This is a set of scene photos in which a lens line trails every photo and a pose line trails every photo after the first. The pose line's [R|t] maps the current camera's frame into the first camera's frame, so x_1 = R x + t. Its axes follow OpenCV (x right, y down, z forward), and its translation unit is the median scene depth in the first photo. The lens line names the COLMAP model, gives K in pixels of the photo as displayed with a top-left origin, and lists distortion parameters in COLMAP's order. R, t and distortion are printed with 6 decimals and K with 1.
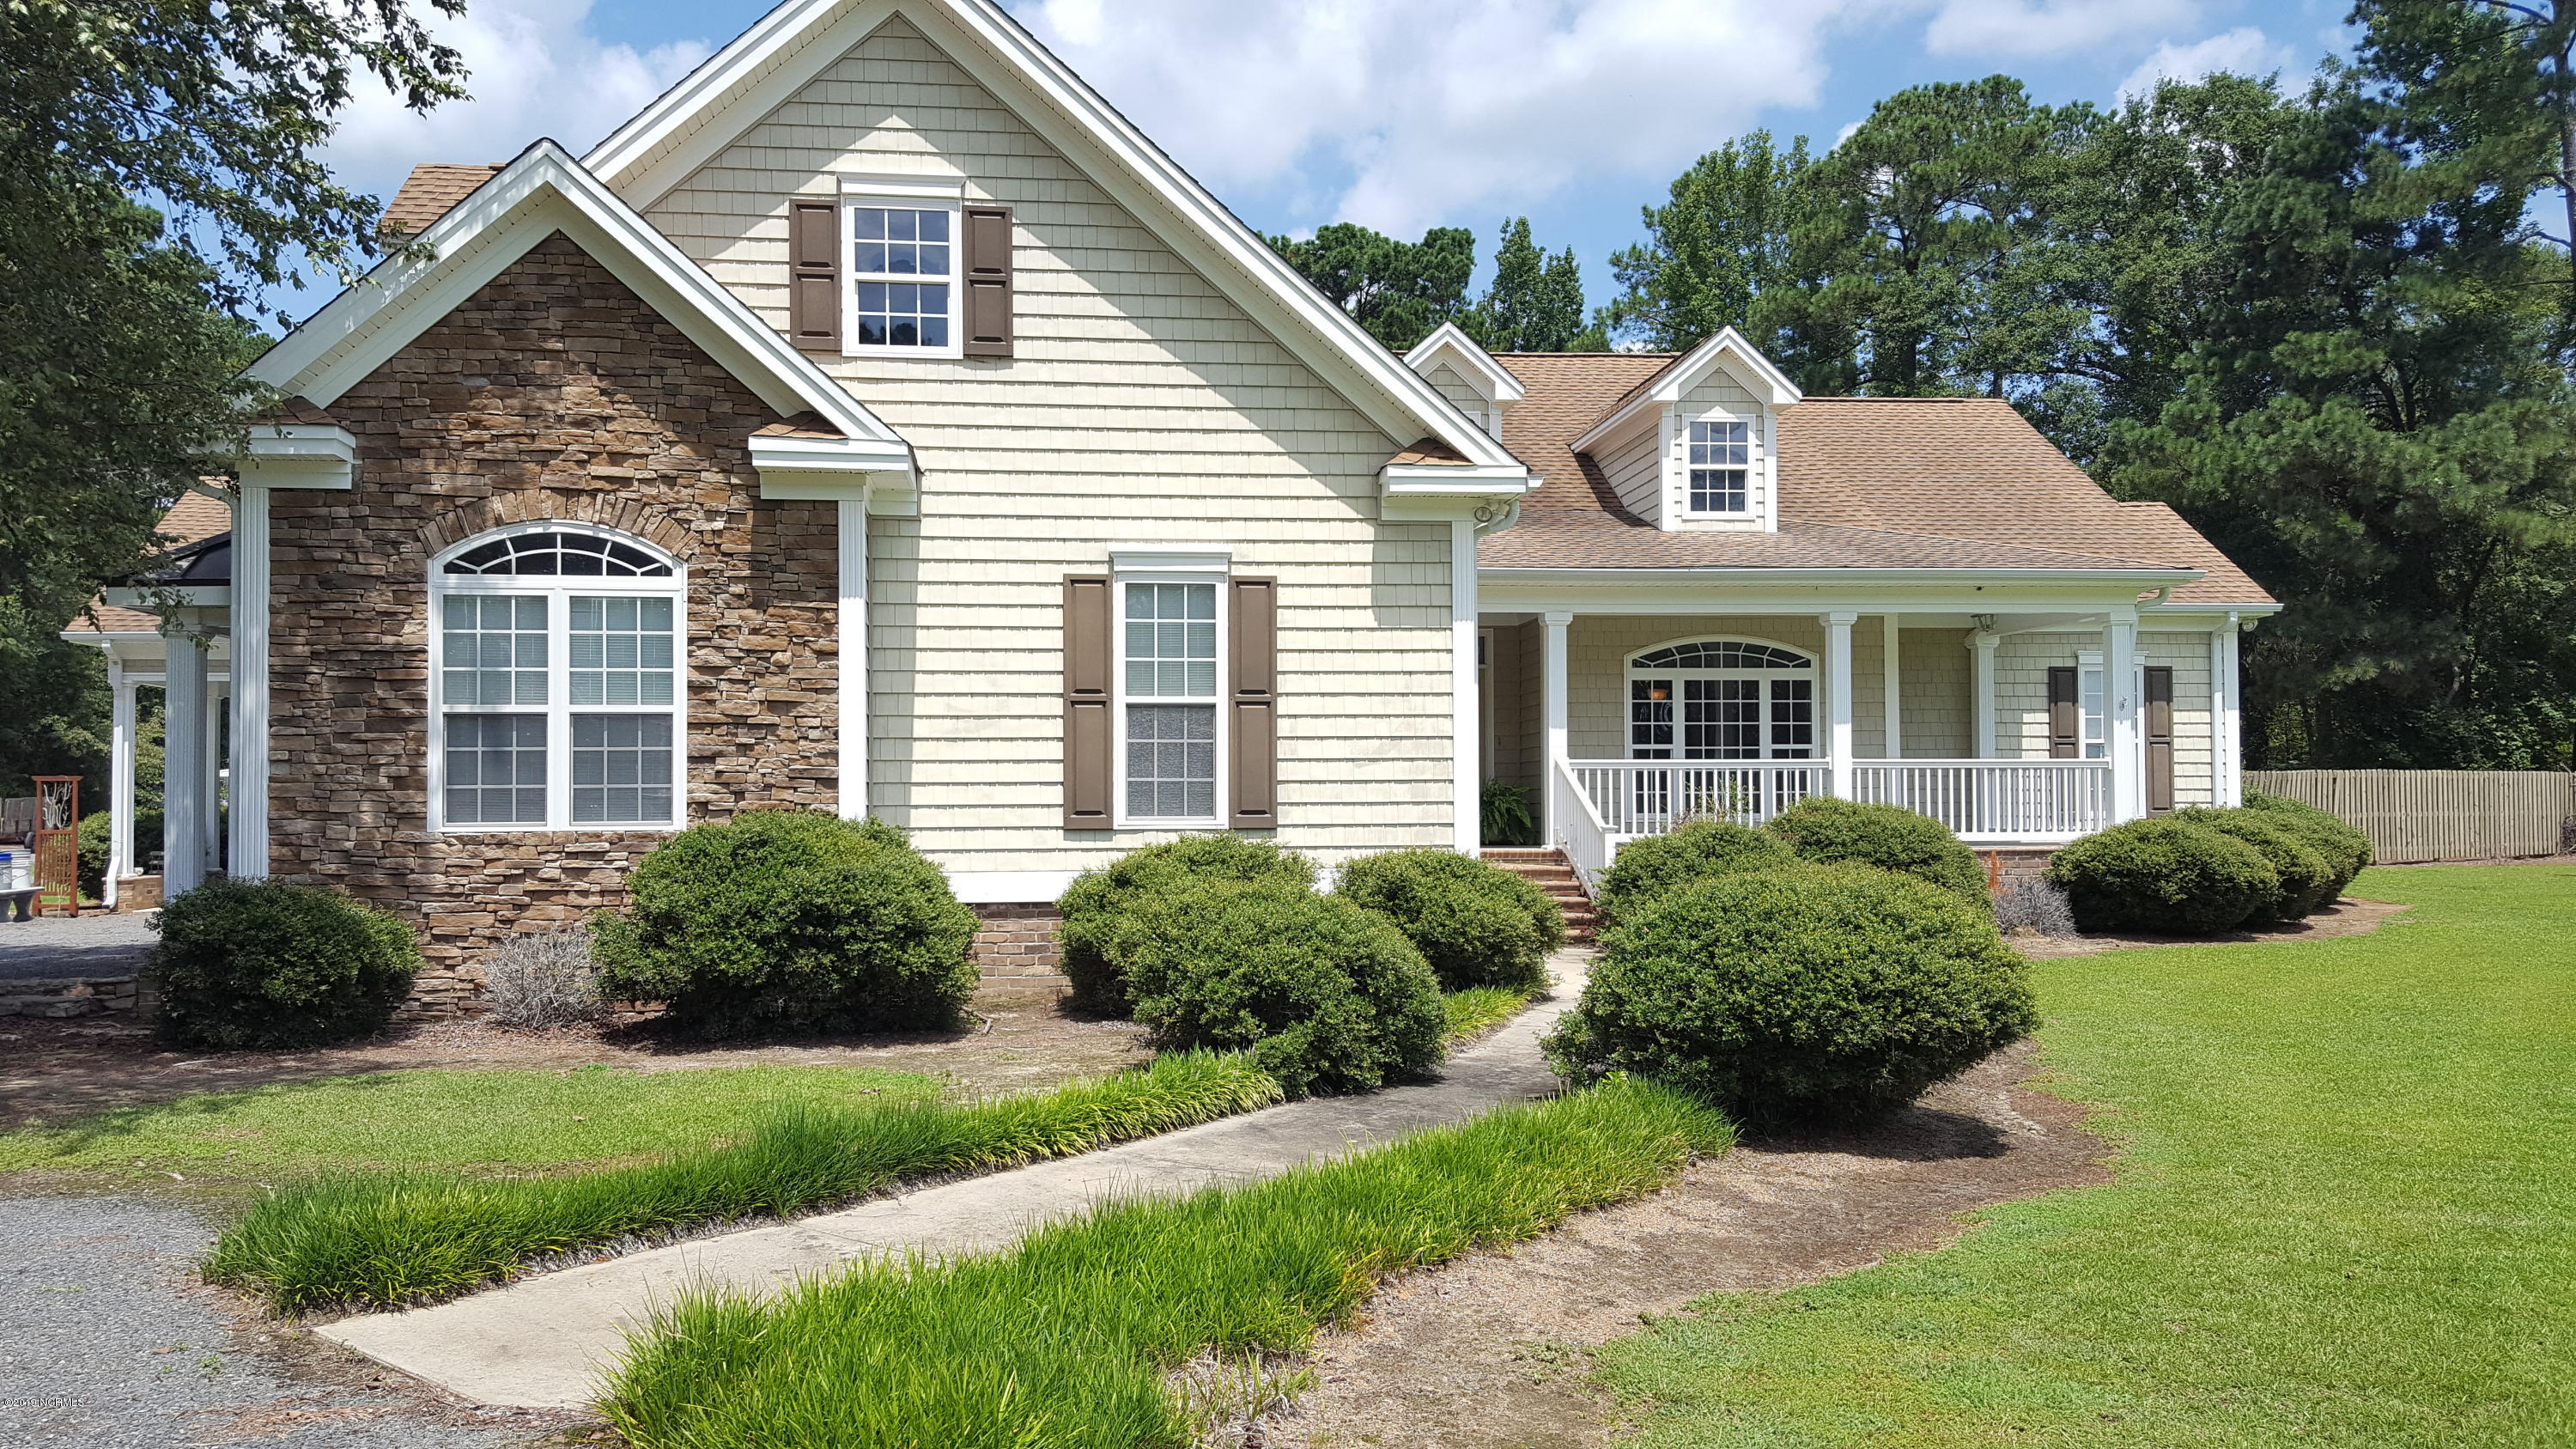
lens RADIAL K [[1945.2, 0, 1288.0], [0, 1945.2, 724.5], [0, 0, 1]] dist [0.188583, -0.379826]
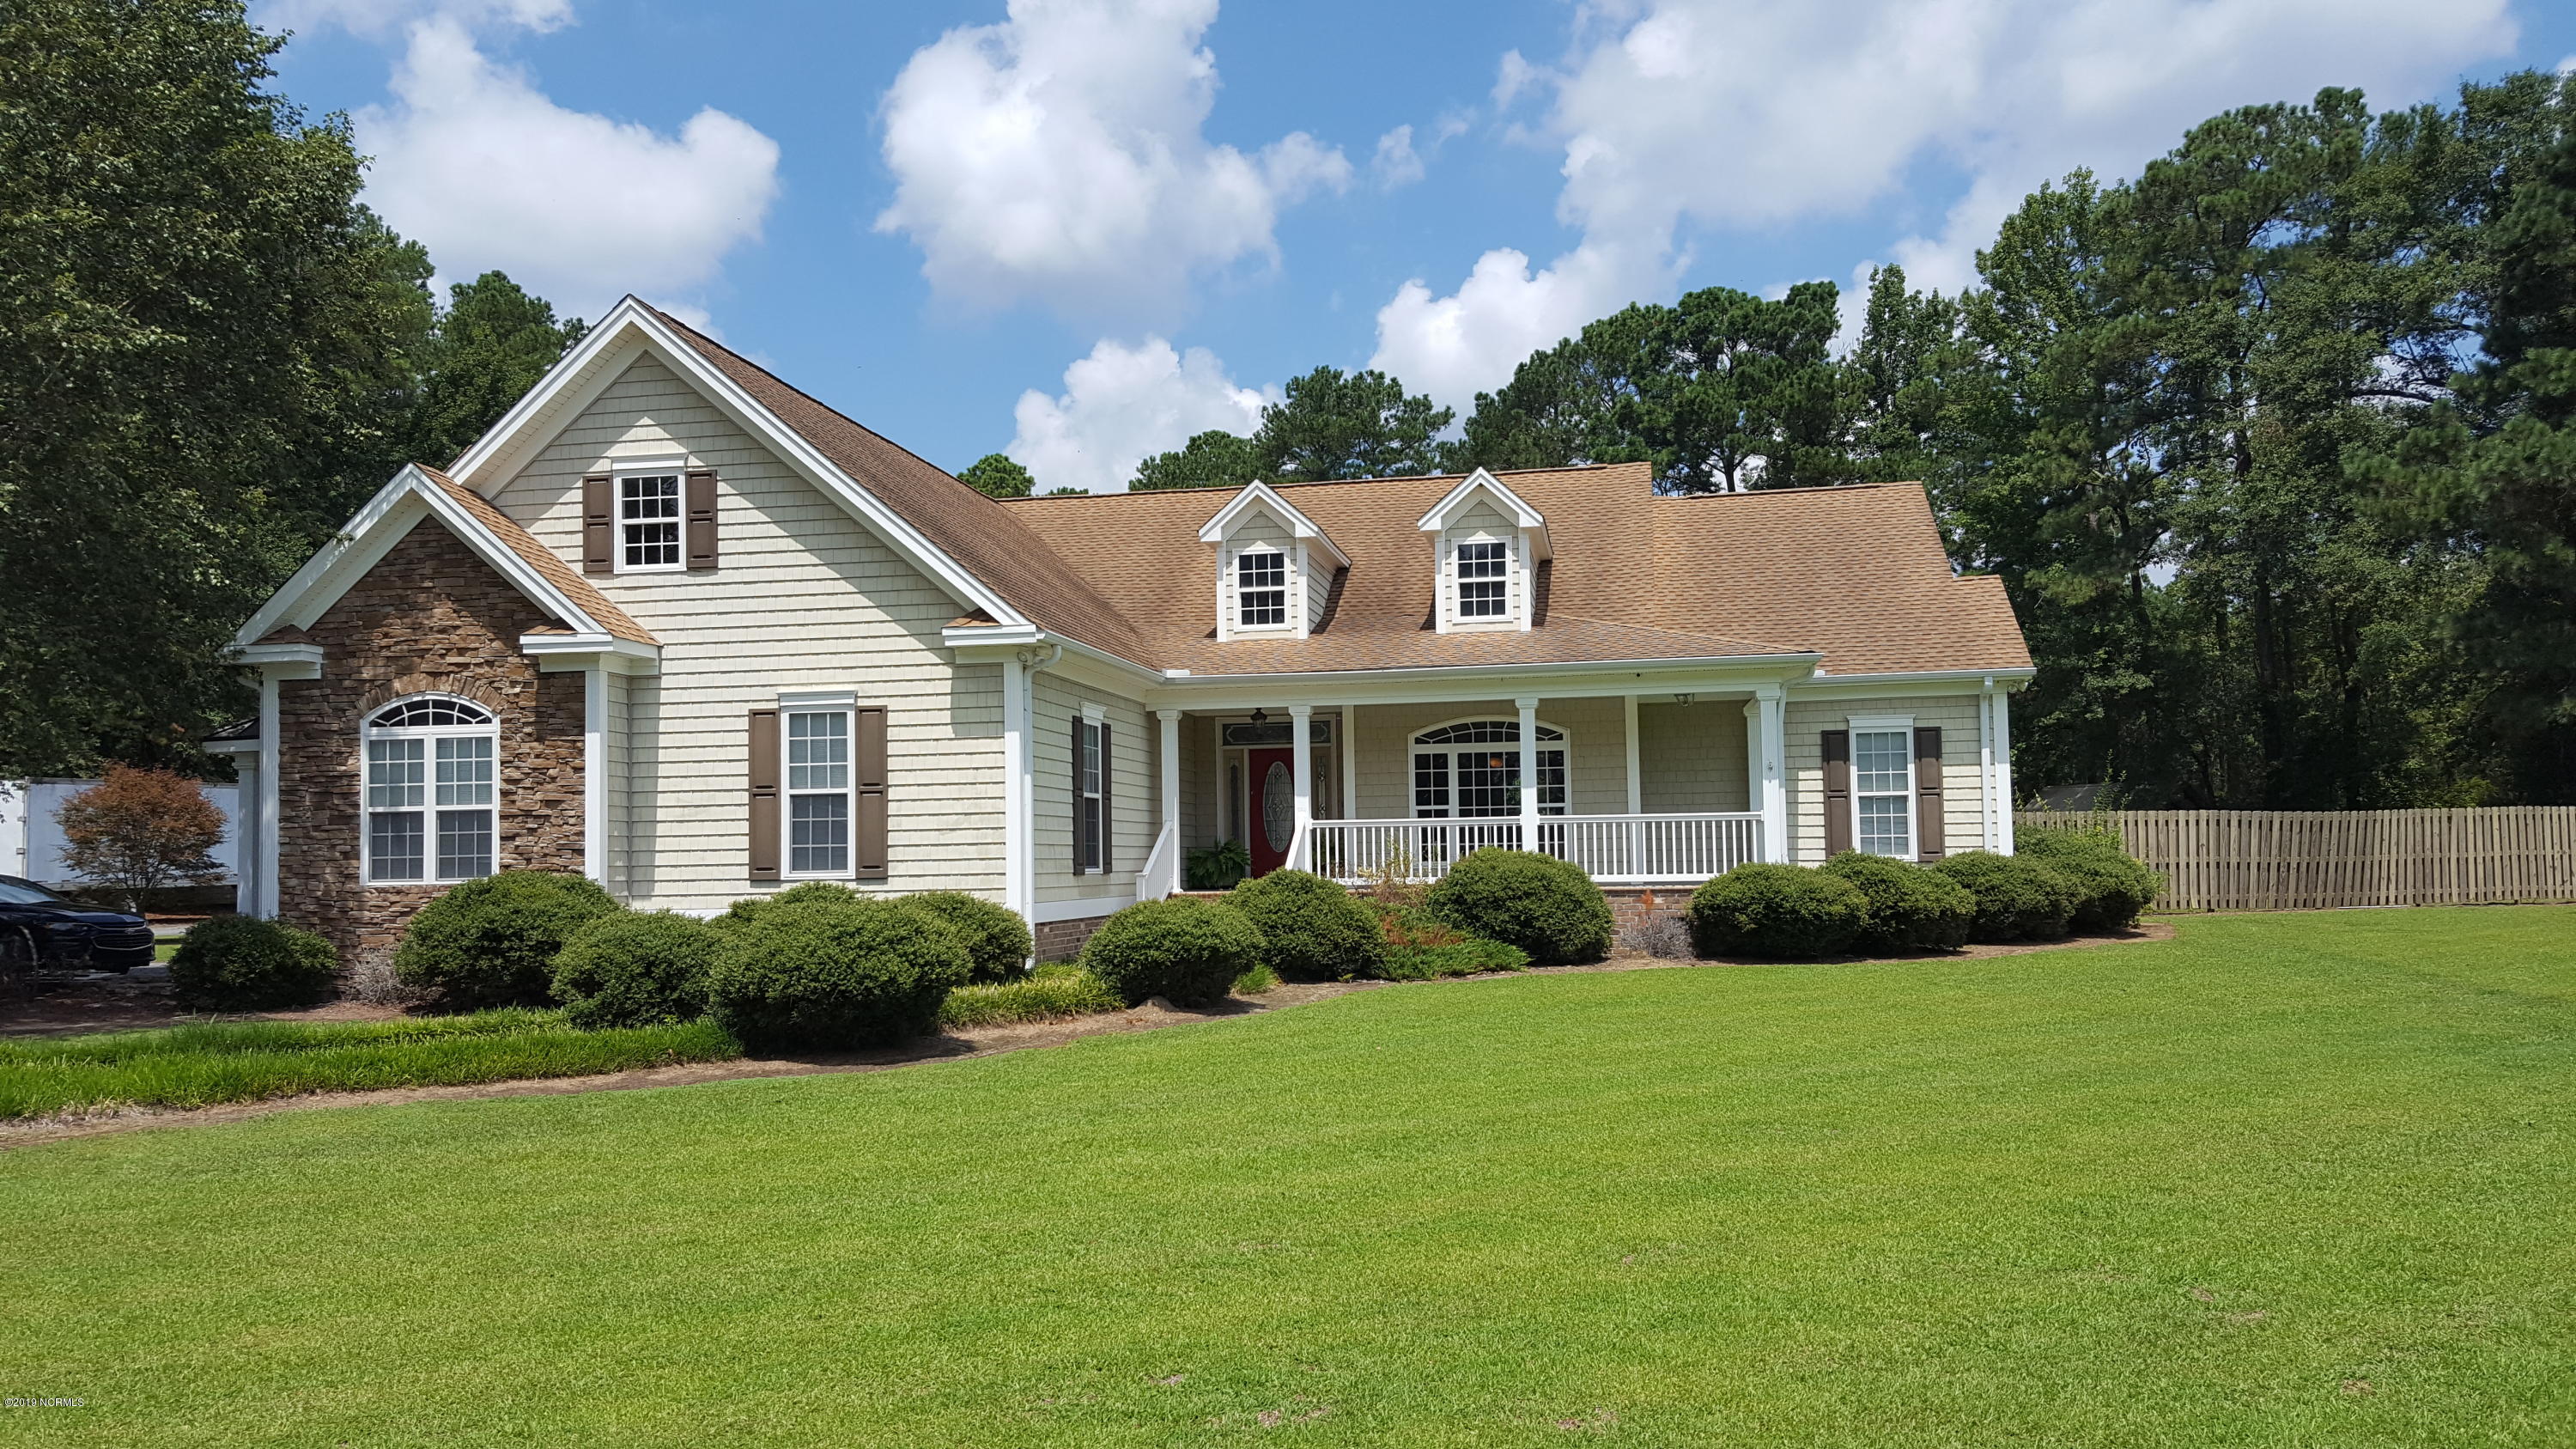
lens RADIAL K [[1945.2, 0, 1288.0], [0, 1945.2, 724.5], [0, 0, 1]] dist [0.188583, -0.379826]
pose [[0.956638, -0.031203, -0.289602, 0.718278], [0.023811, 0.999295, -0.029015, -0.011782], [0.290303, 0.020862, 0.956707, -0.323533]]
